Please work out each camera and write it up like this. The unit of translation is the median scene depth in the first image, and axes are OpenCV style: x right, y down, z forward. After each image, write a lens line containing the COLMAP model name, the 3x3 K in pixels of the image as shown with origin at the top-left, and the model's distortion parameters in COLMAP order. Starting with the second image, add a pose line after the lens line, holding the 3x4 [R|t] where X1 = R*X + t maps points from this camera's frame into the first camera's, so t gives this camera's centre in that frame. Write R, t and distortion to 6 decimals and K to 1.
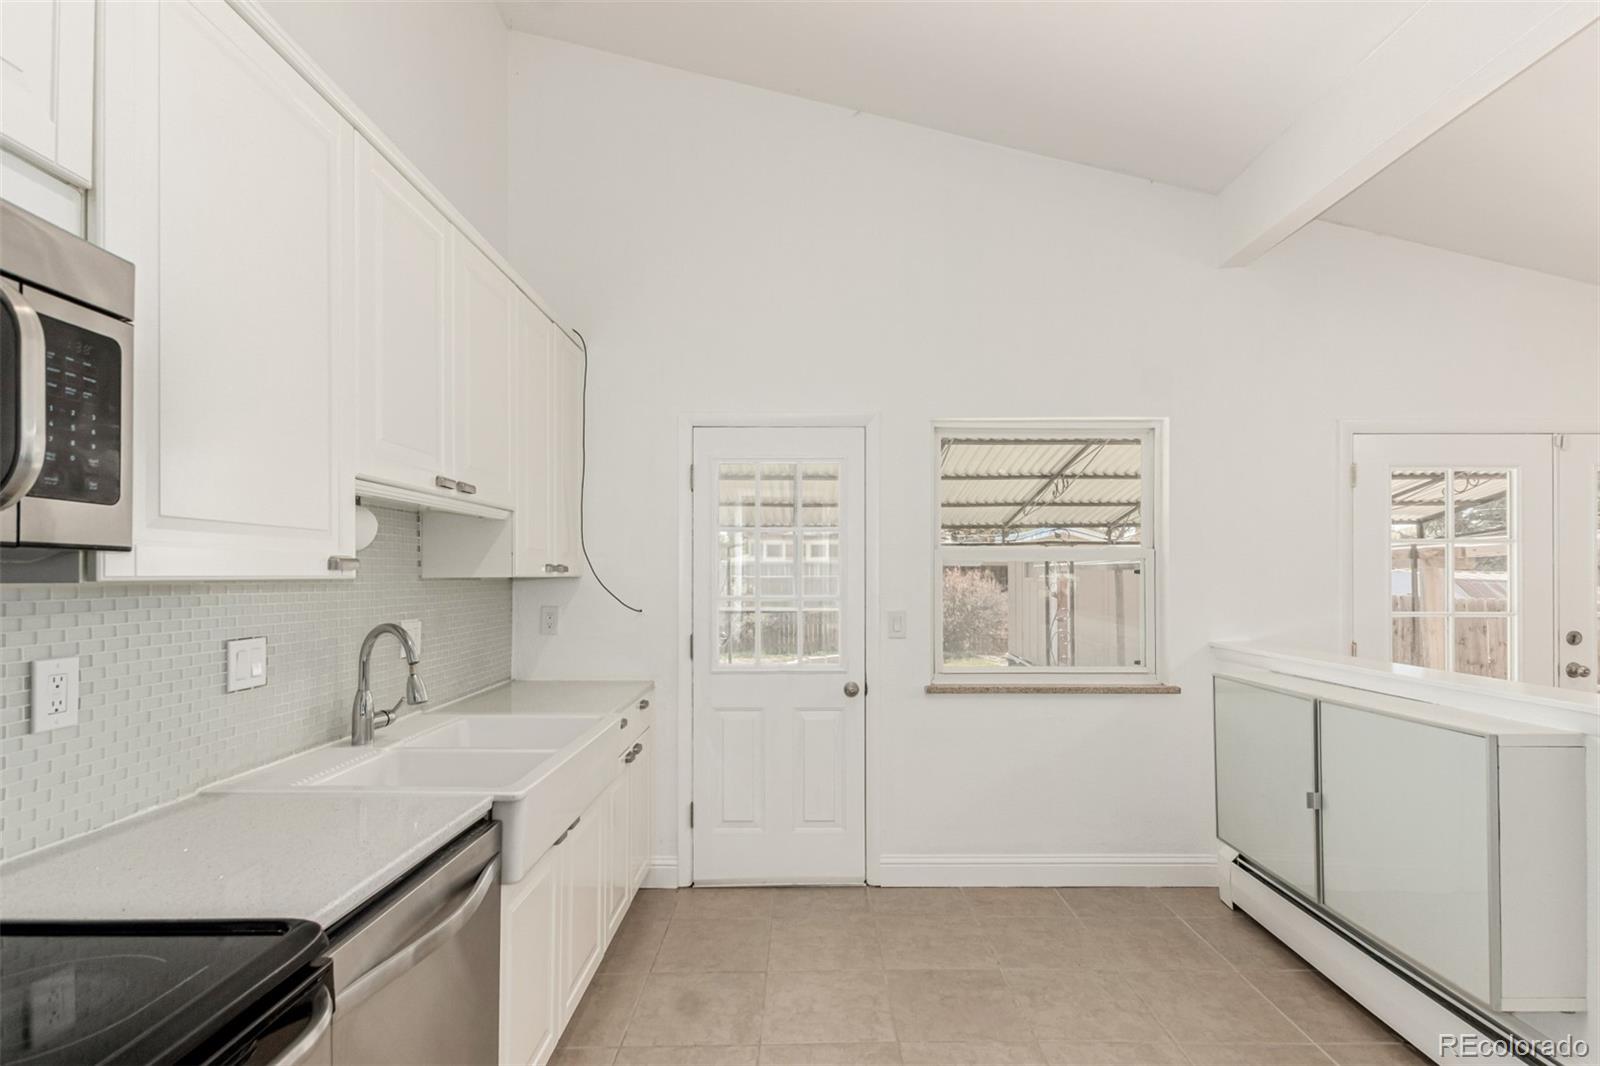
lens RADIAL K [[776.5, 0, 820.7], [0, 776.5, 568.5], [0, 0, 1]] dist [0.014927, -0.005487]
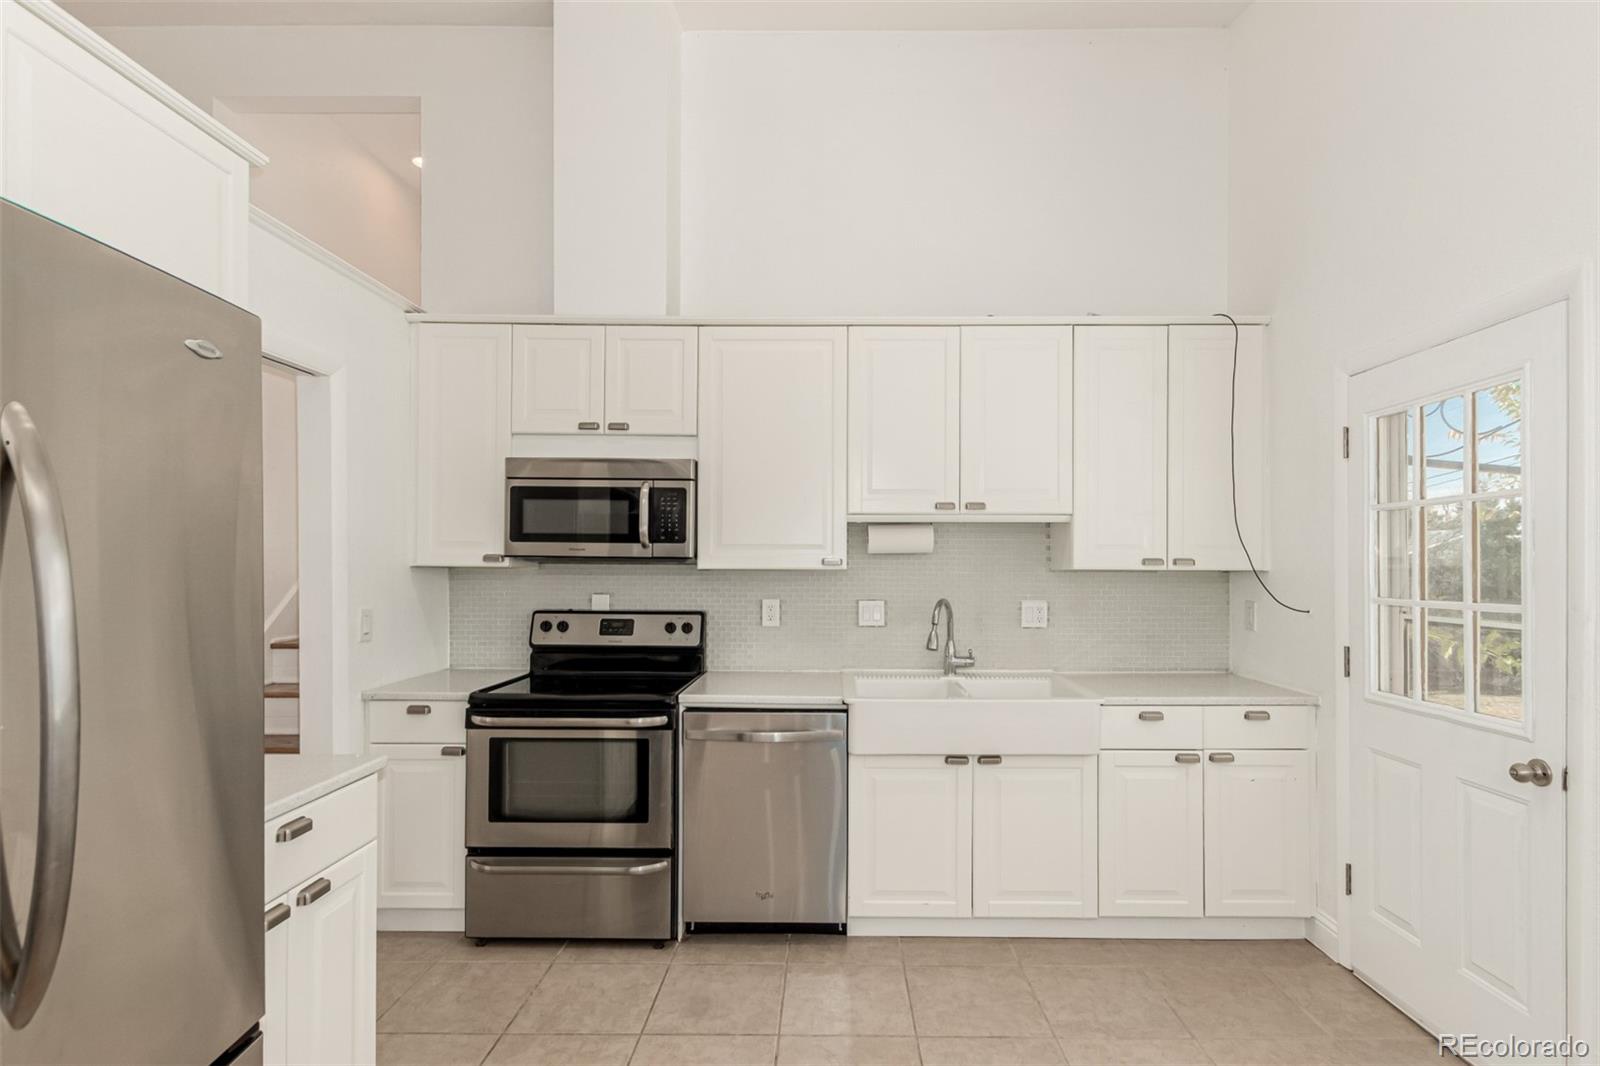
lens RADIAL K [[776.5, 0, 807.1], [0, 776.5, 573.2], [0, 0, 1]] dist [0.014927, -0.005487]
pose [[-0.047546, 0.006898, -0.998845, 0.830613], [0.004211, 0.999969, 0.006705, 0.006699], [0.998860, -0.003888, -0.047574, 0.651898]]
